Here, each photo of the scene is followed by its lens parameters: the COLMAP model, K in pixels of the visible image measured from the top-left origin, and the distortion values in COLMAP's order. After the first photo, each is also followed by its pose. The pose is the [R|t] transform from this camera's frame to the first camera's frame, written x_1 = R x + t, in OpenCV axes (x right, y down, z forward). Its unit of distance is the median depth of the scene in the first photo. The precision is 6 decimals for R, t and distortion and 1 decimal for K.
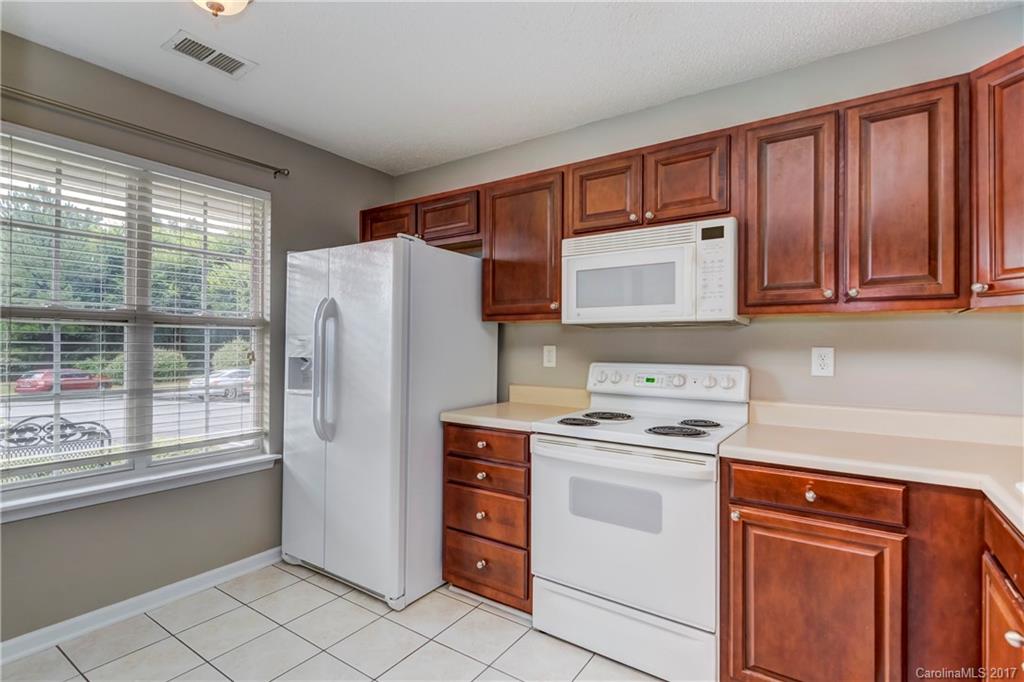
lens RADIAL K [[489.1, 0, 512.0], [0, 489.1, 341.0], [0, 0, 1]] dist [0.003110, -0.001888]
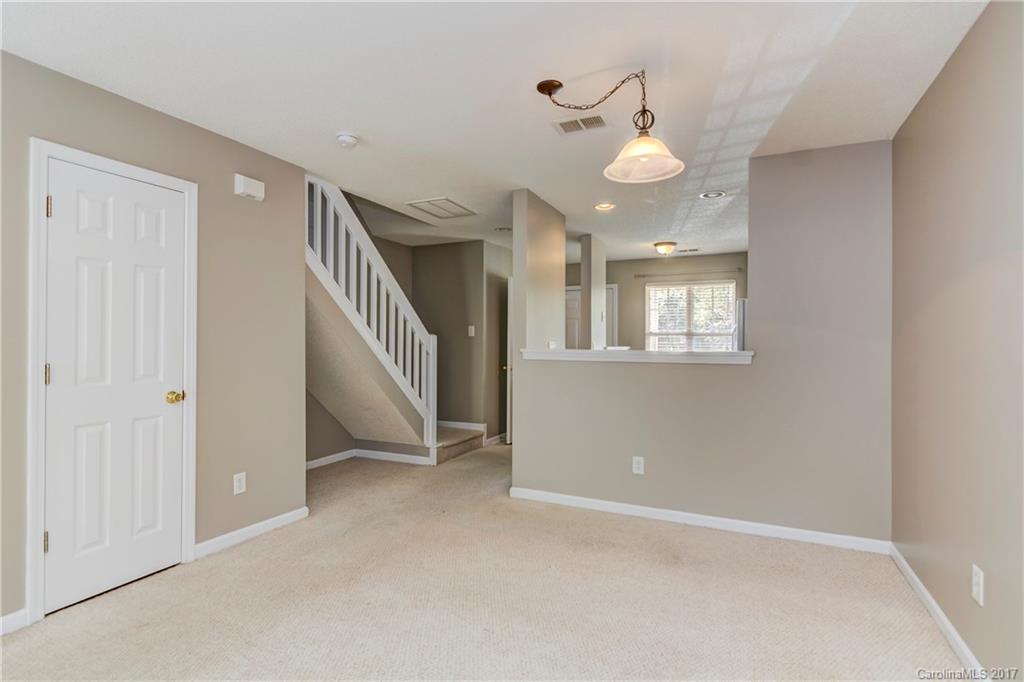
lens RADIAL K [[510.5, 0, 507.3], [0, 510.5, 341.2], [0, 0, 1]] dist [0.021158, -0.014504]
pose [[0.159318, -0.005451, -0.987212, 2.131821], [0.004808, 0.999977, -0.004746, 0.003232], [0.987216, -0.003990, 0.159341, -0.577328]]
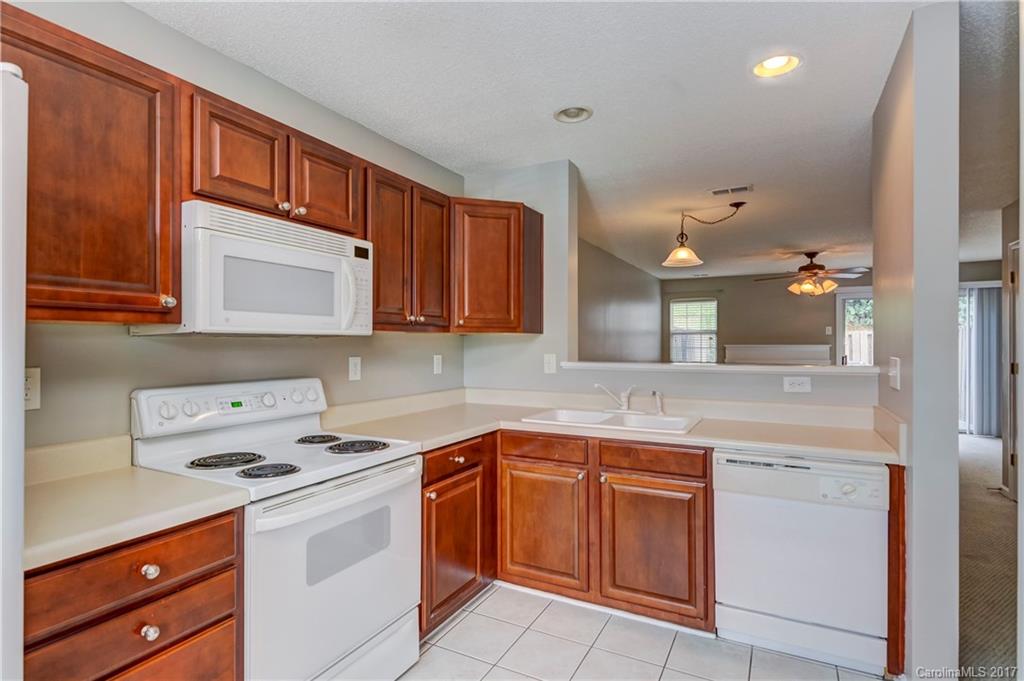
lens RADIAL K [[510.5, 0, 507.3], [0, 510.5, 340.7], [0, 0, 1]] dist [0.021158, -0.014504]
pose [[-0.103128, -0.002160, 0.994666, -0.608358], [-0.008424, 0.999964, 0.001298, -0.028660], [-0.994632, -0.008246, -0.103142, 0.671955]]
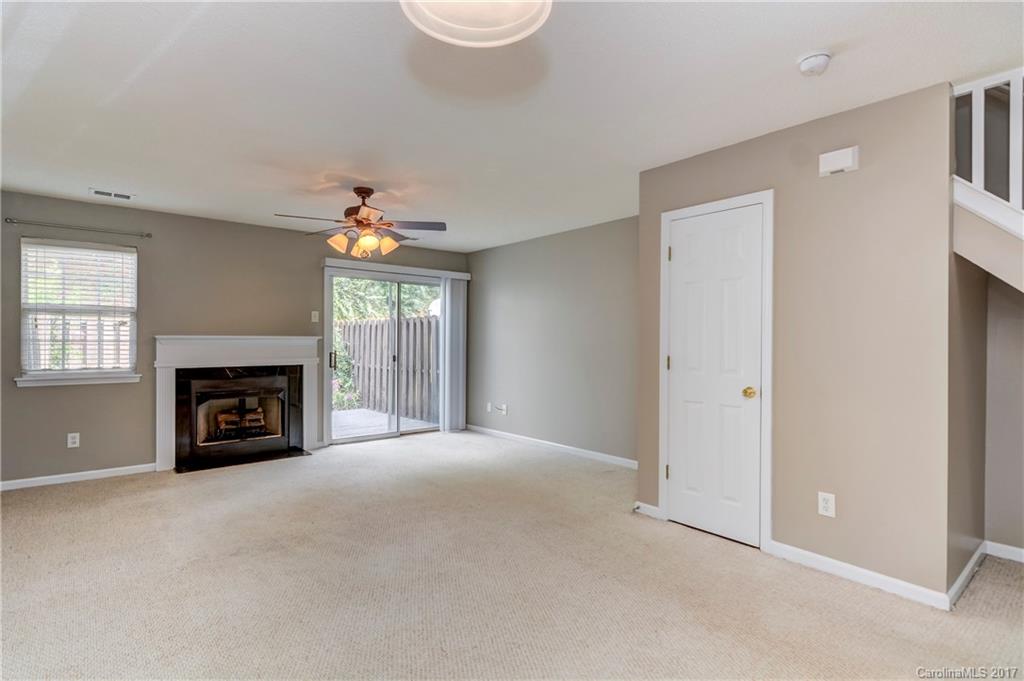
lens RADIAL K [[510.5, 0, 507.3], [0, 510.5, 340.7], [0, 0, 1]] dist [0.021158, -0.014504]
pose [[-0.962495, -0.010811, 0.271085, 1.063395], [-0.012116, 0.999922, -0.003141, 0.002833], [-0.271030, -0.006308, -0.962550, 0.291991]]
